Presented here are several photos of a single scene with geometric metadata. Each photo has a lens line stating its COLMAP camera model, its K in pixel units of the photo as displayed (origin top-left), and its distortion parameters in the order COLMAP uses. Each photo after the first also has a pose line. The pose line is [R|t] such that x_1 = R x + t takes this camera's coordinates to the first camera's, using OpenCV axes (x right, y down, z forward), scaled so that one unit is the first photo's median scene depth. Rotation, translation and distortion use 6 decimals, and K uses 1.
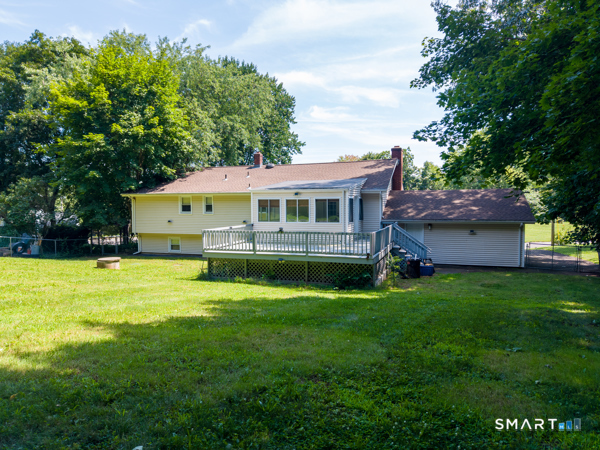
lens RADIAL K [[396.3, 0, 299.9], [0, 396.3, 226.4], [0, 0, 1]] dist [0.014771, -0.018727]
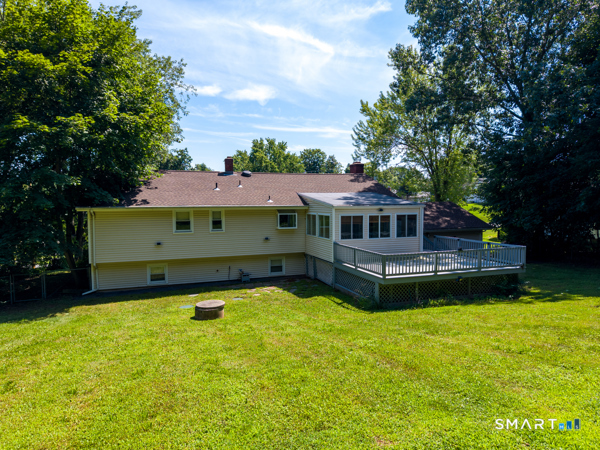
lens RADIAL K [[396.3, 0, 299.9], [0, 396.3, 223.6], [0, 0, 1]] dist [0.014771, -0.018727]
pose [[0.839076, -0.028306, 0.543277, -0.541072], [0.035779, 0.999355, -0.003191, -0.041590], [-0.542836, 0.022115, 0.839547, 0.242474]]
